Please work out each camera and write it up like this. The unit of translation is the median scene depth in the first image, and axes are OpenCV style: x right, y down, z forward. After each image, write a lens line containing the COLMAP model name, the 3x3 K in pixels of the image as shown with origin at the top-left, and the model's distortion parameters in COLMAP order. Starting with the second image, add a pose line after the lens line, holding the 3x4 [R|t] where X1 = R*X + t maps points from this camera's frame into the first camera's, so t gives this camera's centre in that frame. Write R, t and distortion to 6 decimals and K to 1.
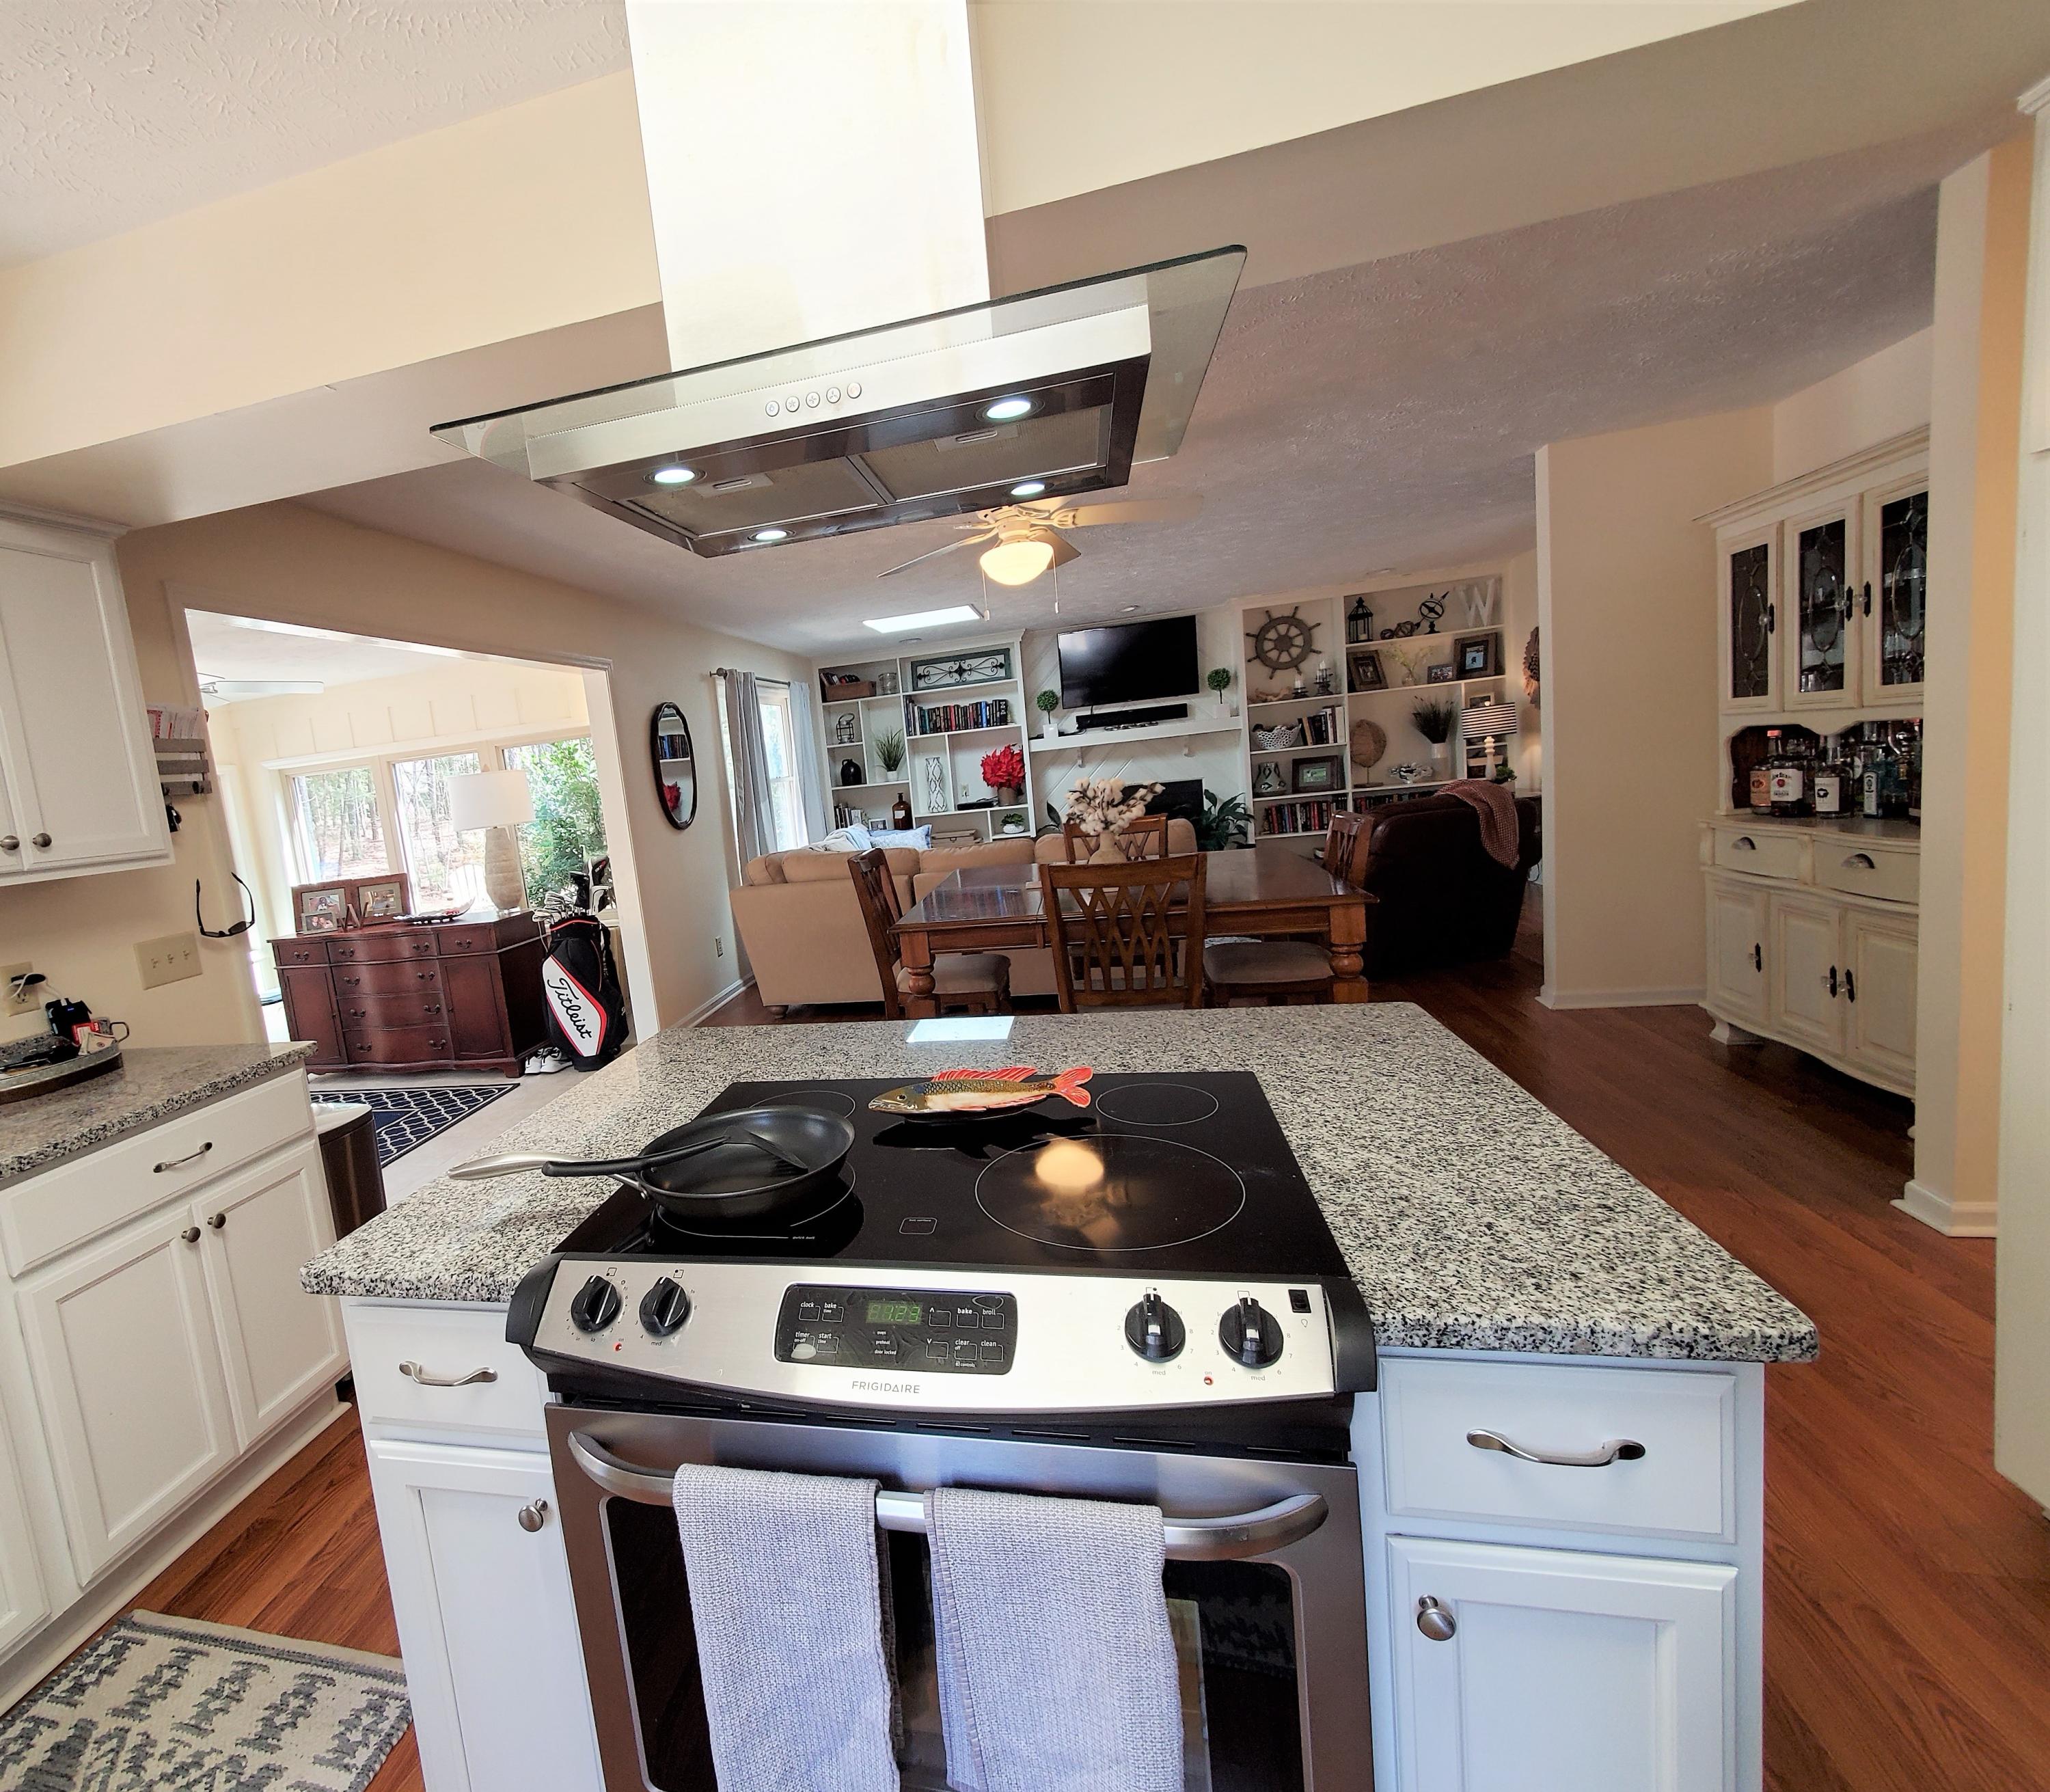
lens RADIAL K [[977.5, 0, 818.8], [0, 977.5, 896.2], [0, 0, 1]] dist [-0.002204, 0.000193]
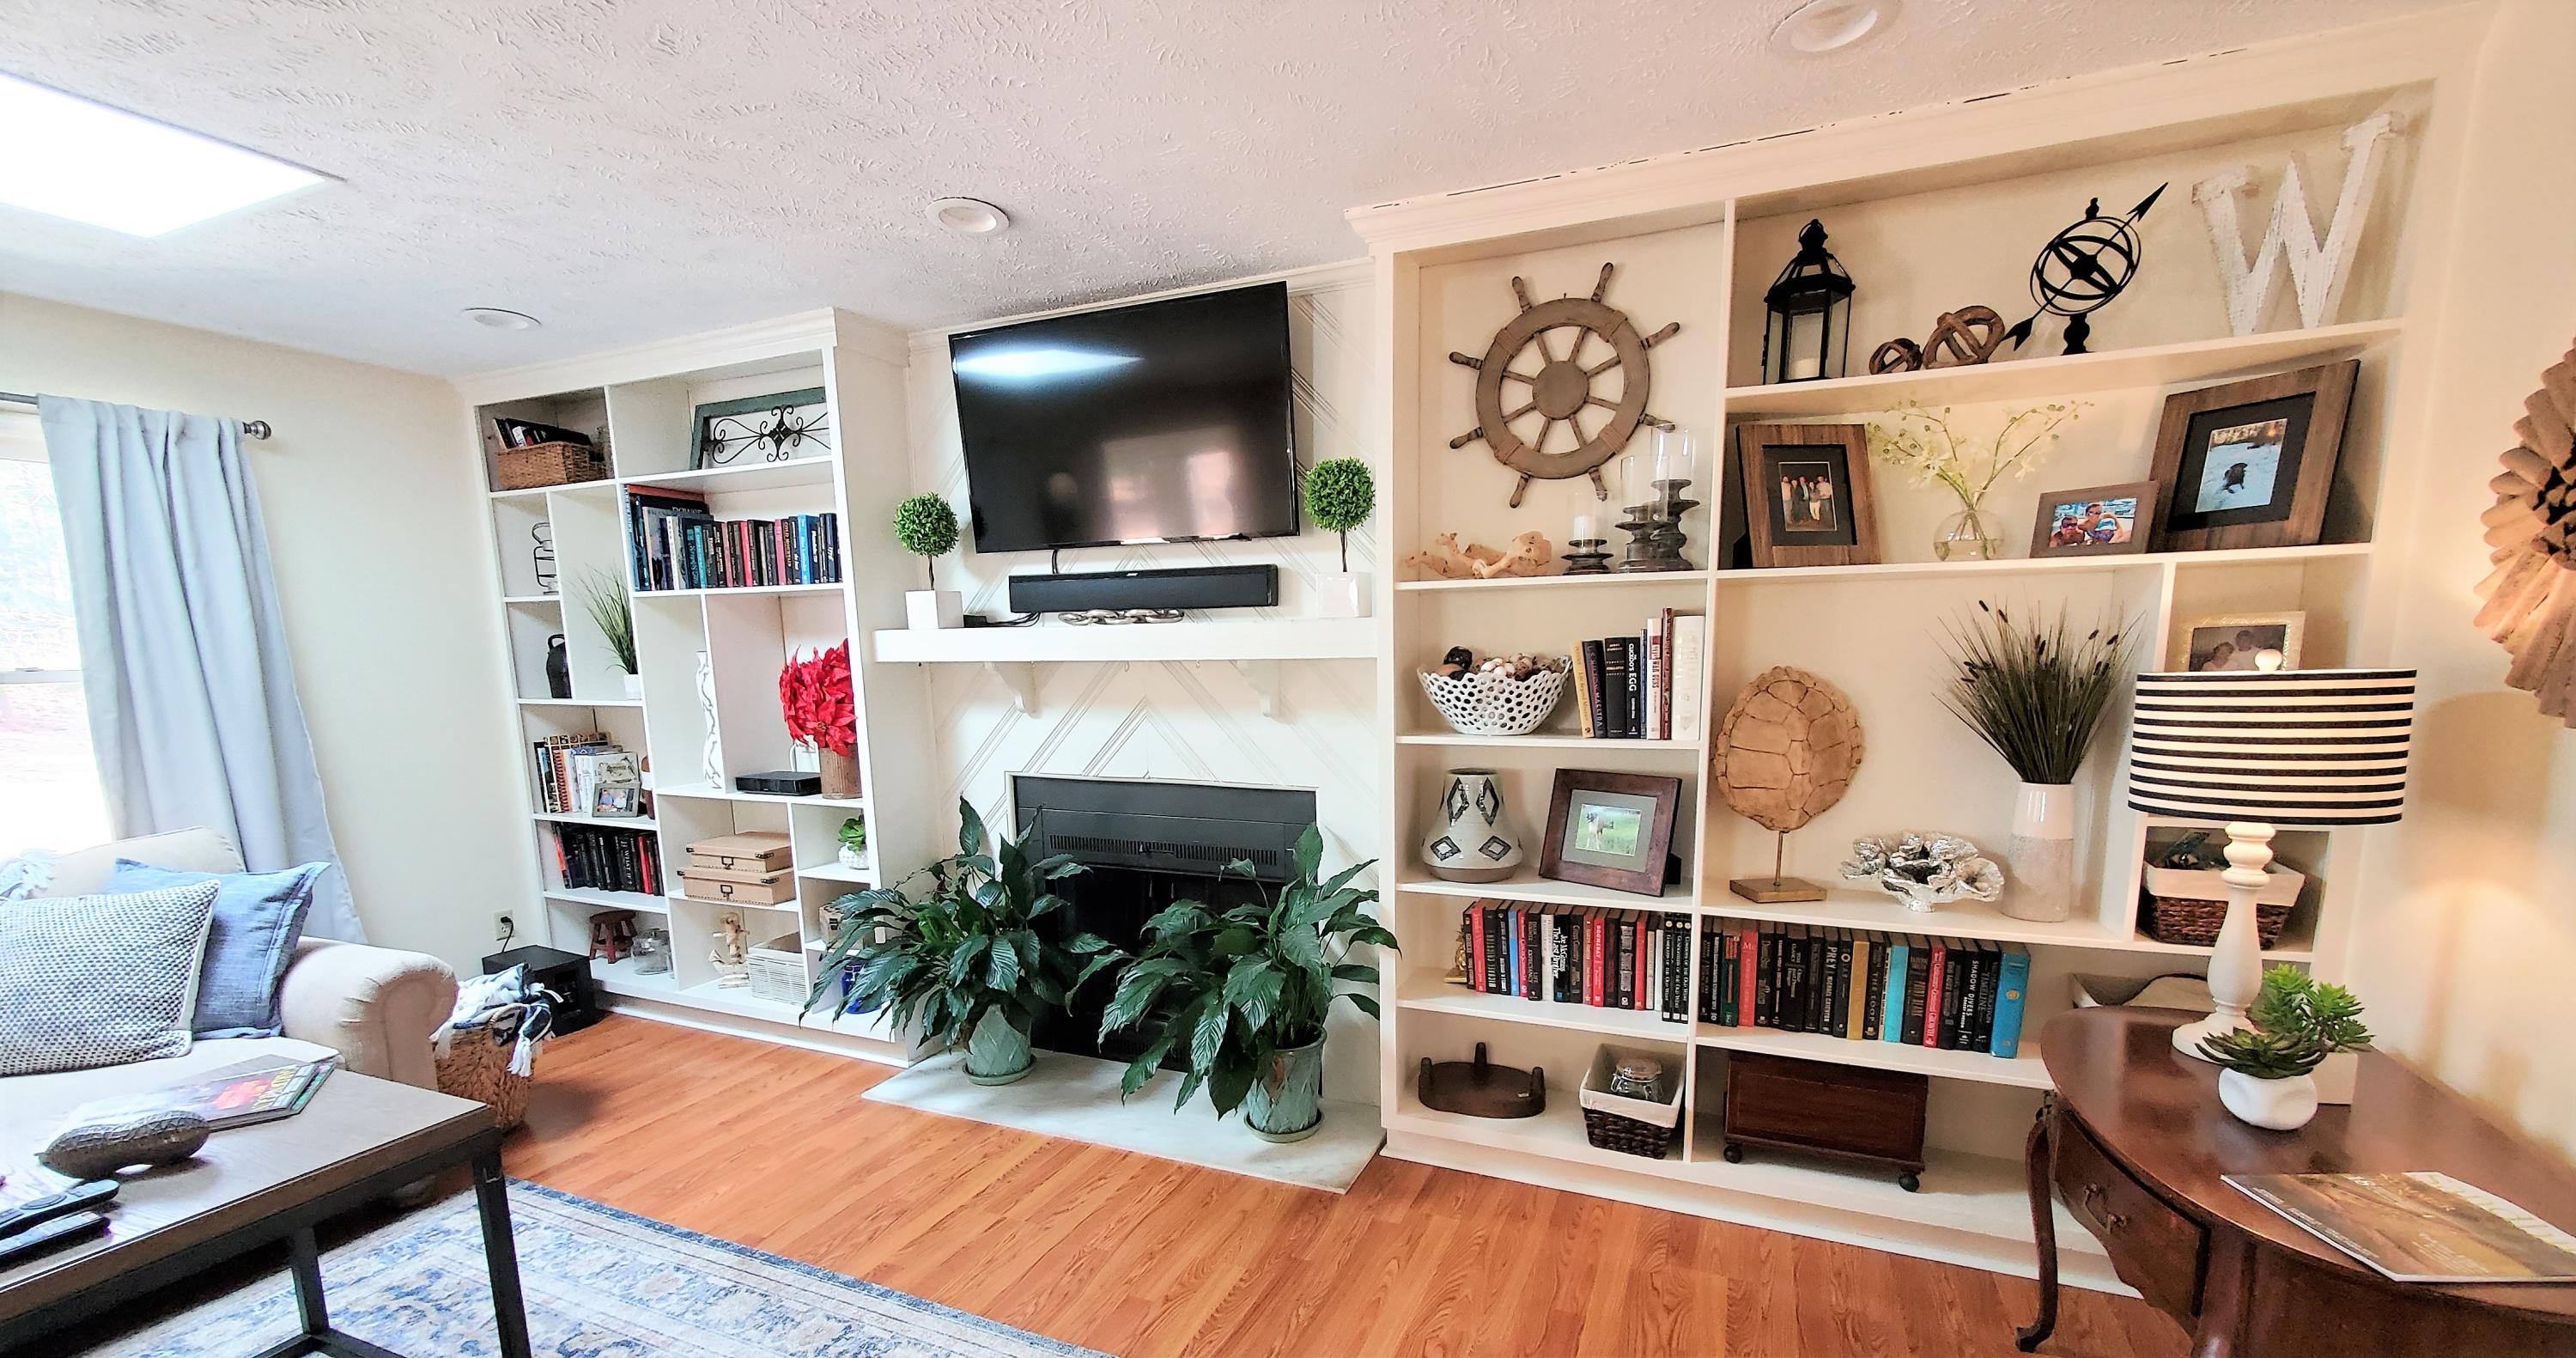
lens RADIAL K [[1060.2, 0, 1273.4], [0, 1060.2, 815.0], [0, 0, 1]] dist [0.000728, -0.000872]
pose [[0.984638, 0.115825, -0.130662, 0.451999], [-0.108943, 0.992315, 0.058665, -0.138453], [0.136453, -0.043529, 0.989690, 0.661938]]
